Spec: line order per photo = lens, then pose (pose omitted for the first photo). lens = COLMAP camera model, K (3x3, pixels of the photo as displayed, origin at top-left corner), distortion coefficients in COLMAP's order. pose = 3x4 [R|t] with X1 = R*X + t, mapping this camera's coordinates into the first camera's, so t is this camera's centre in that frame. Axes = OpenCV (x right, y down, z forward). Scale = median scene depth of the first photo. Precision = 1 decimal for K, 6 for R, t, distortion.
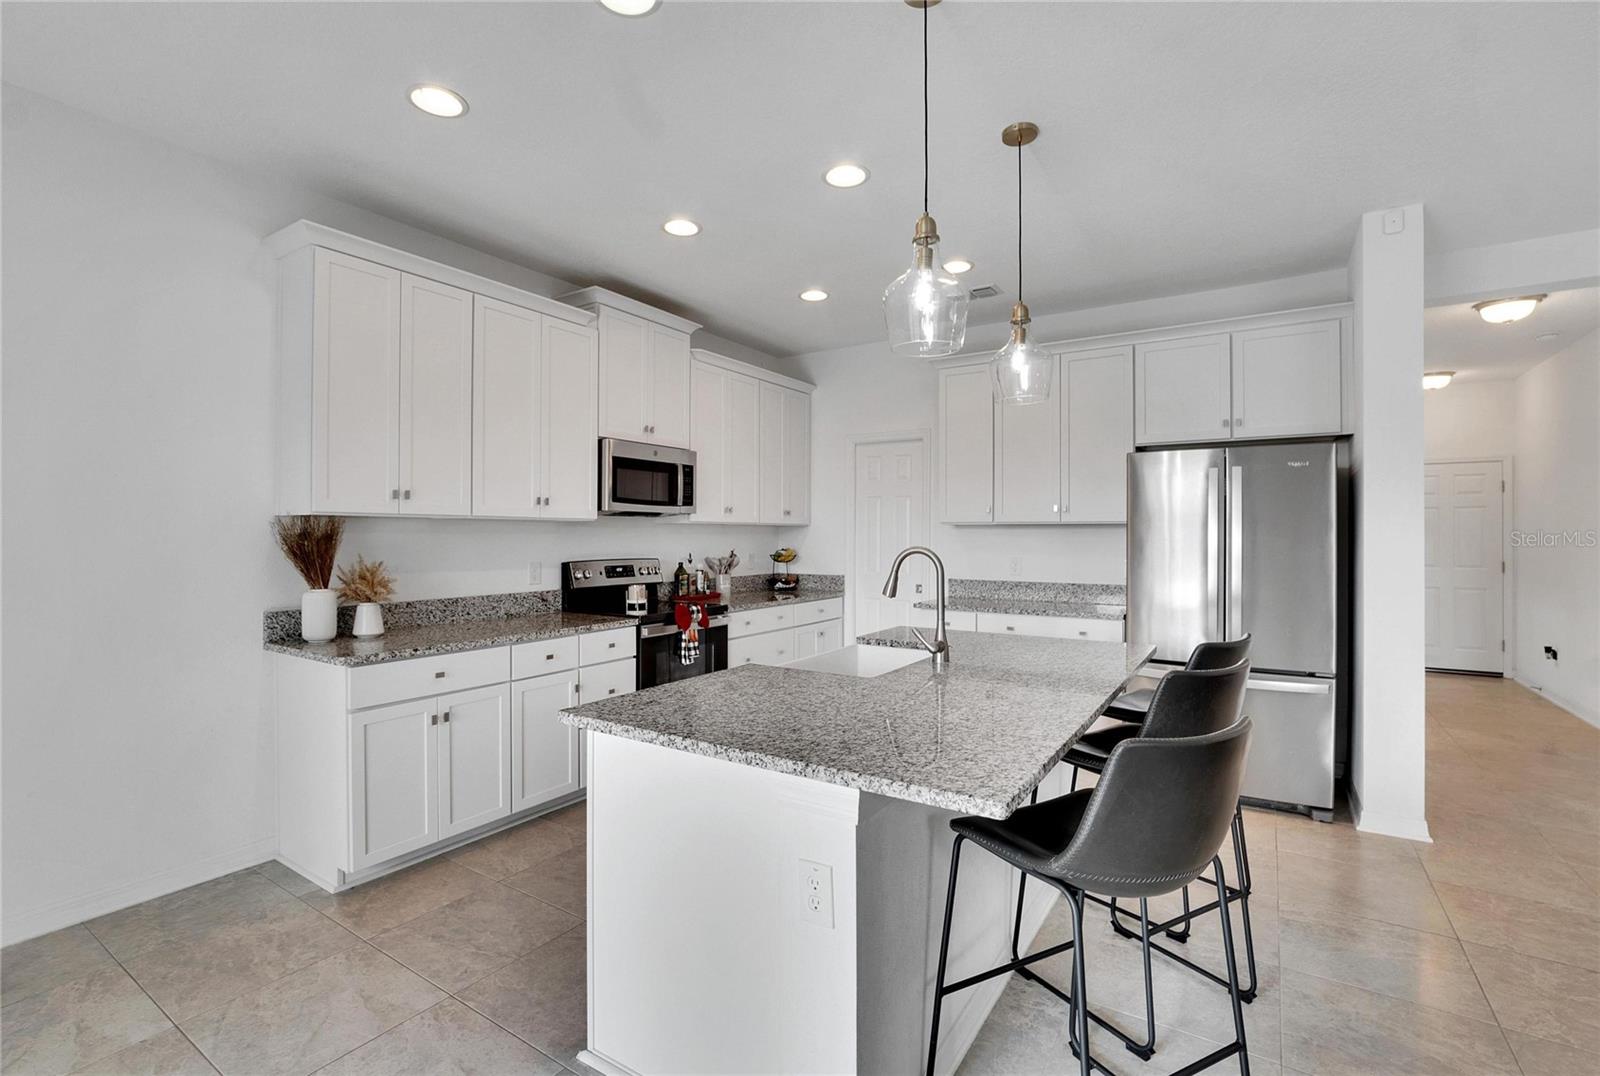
lens RADIAL K [[723.3, 0, 789.1], [0, 723.3, 532.8], [0, 0, 1]] dist [-0.026372, 0.000122]
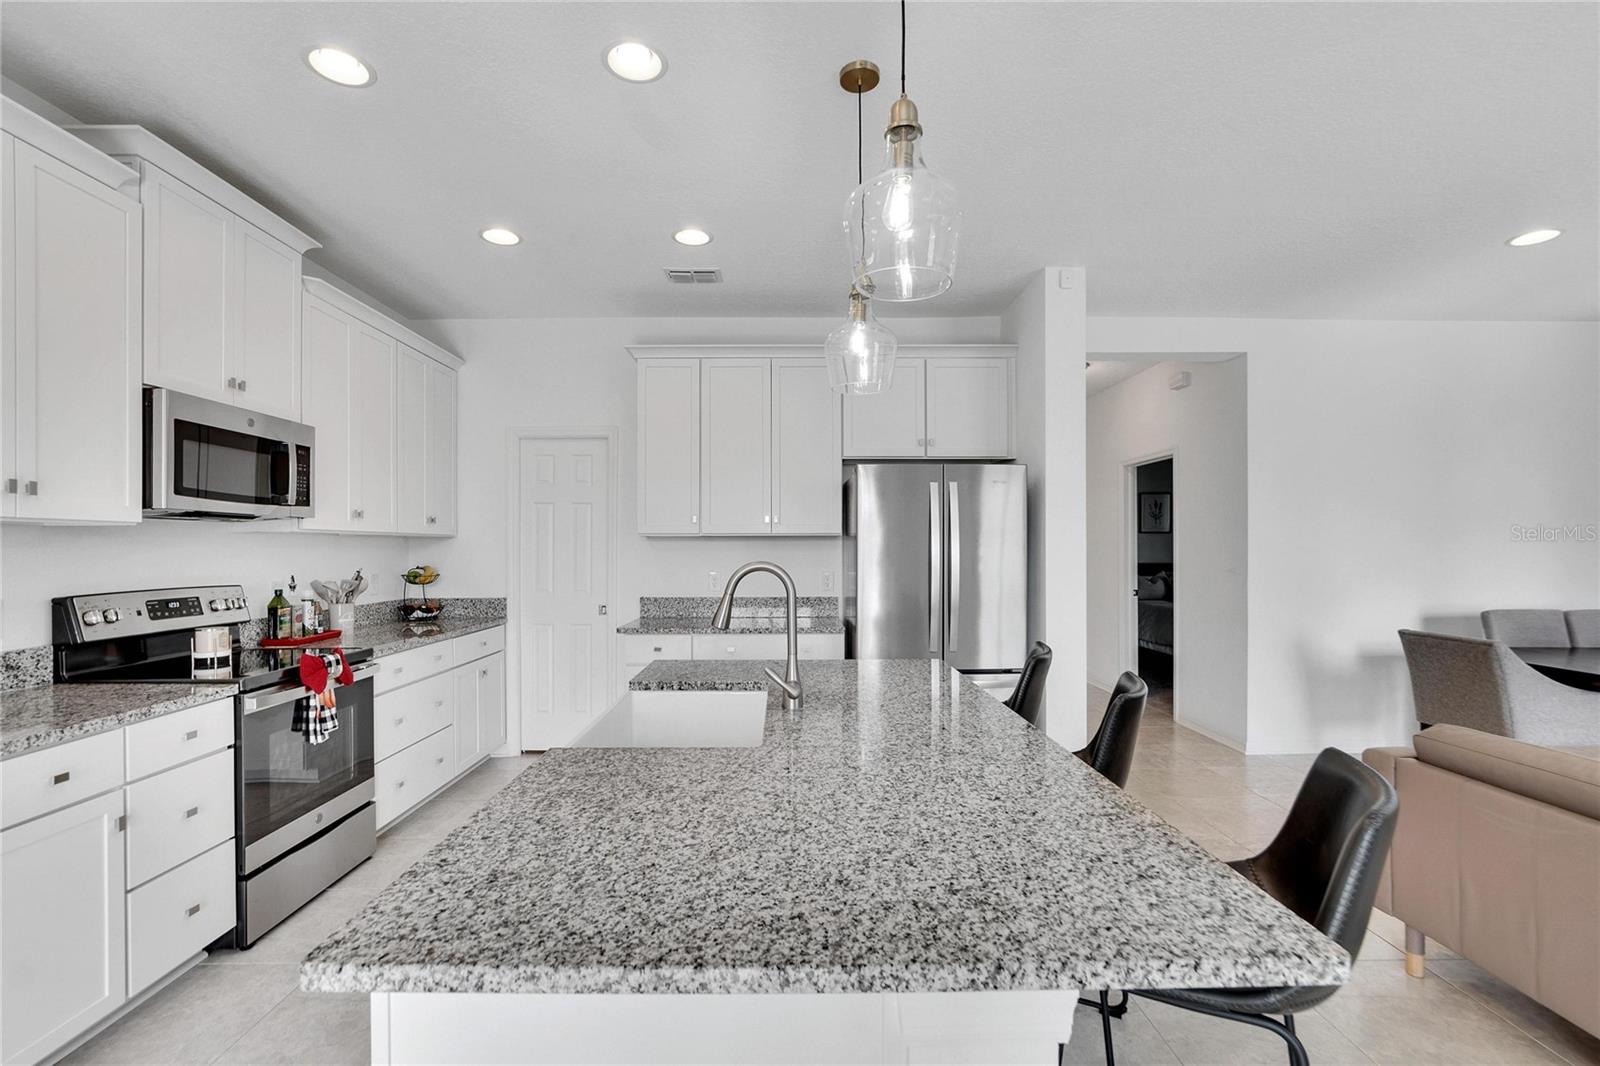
lens RADIAL K [[708.6, 0, 792.1], [0, 708.6, 550.3], [0, 0, 1]] dist [-0.028709, 0.009156]
pose [[0.831660, -0.005293, 0.555259, -0.136671], [0.002528, 0.999980, 0.005746, 0.001789], [-0.555279, -0.003375, 0.831657, 0.224789]]
